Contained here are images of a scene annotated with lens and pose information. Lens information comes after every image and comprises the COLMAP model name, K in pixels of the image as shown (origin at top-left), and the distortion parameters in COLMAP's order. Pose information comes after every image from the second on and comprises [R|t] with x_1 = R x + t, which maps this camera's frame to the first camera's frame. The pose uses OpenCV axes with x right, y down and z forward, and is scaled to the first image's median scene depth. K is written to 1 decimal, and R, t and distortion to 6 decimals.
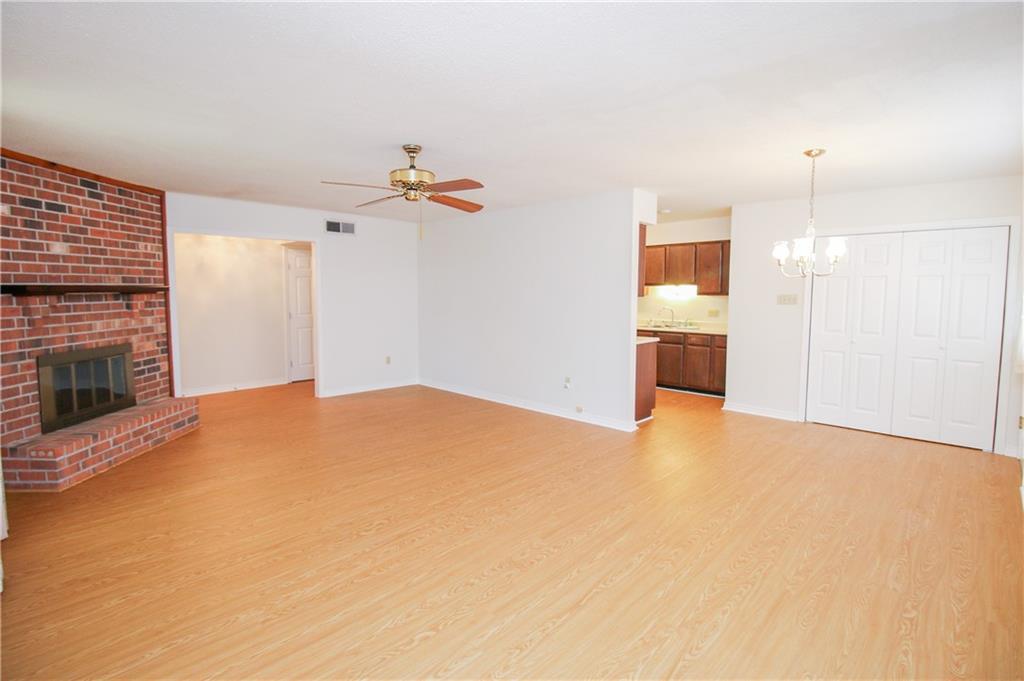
lens RADIAL K [[458.2, 0, 519.0], [0, 458.2, 334.3], [0, 0, 1]] dist [-0.009709, -0.004579]
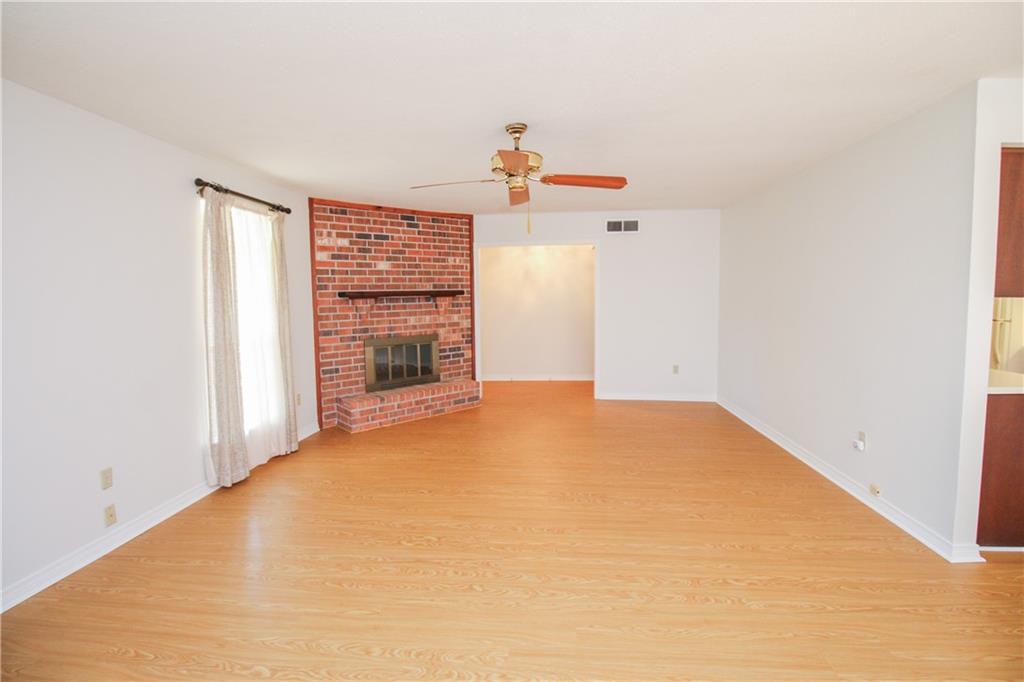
lens RADIAL K [[458.2, 0, 512.8], [0, 458.2, 334.6], [0, 0, 1]] dist [-0.009709, -0.004579]
pose [[0.647156, 0.057350, -0.760198, 0.338299], [-0.057995, 0.997980, 0.025918, -0.029917], [0.760149, 0.027315, 0.649175, 0.339328]]
